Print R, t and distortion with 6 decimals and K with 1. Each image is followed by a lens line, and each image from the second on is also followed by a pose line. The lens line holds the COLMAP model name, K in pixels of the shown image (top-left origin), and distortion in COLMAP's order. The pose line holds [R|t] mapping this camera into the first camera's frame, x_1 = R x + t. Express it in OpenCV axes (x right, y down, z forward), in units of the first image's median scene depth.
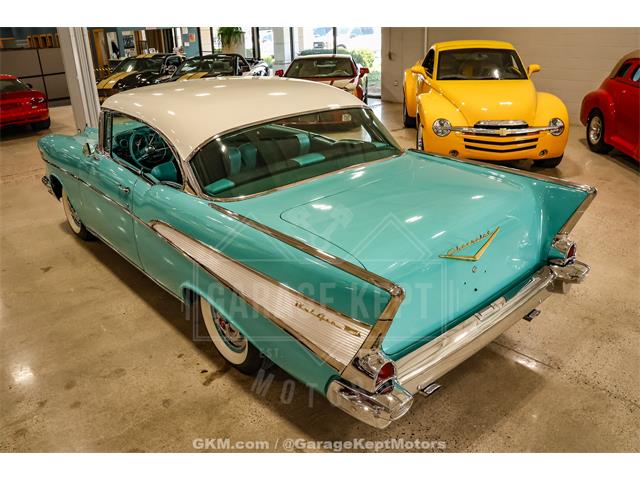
lens RADIAL K [[537.8, 0, 320.0], [0, 537.8, 240.0], [0, 0, 1]] dist [-0.160191, 0.119610]
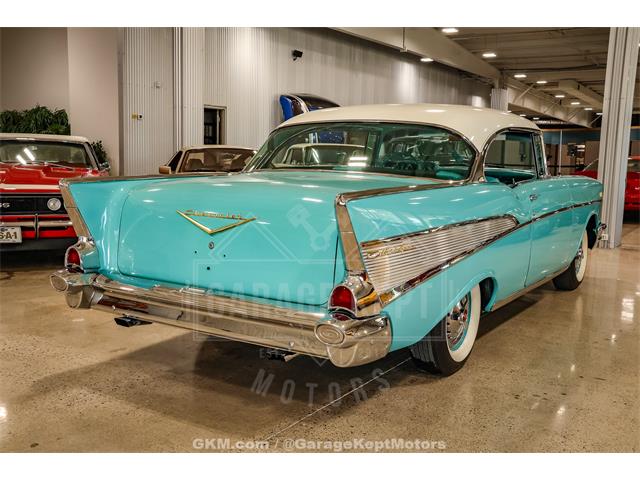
lens RADIAL K [[691.3, 0, 320.0], [0, 691.3, 240.0], [0, 0, 1]] dist [0.007888, 0.027193]
pose [[0.269554, 0.166086, -0.948555, 1.229955], [-0.401182, 0.914834, 0.046176, -0.071439], [0.875439, 0.368096, 0.313228, 0.635926]]
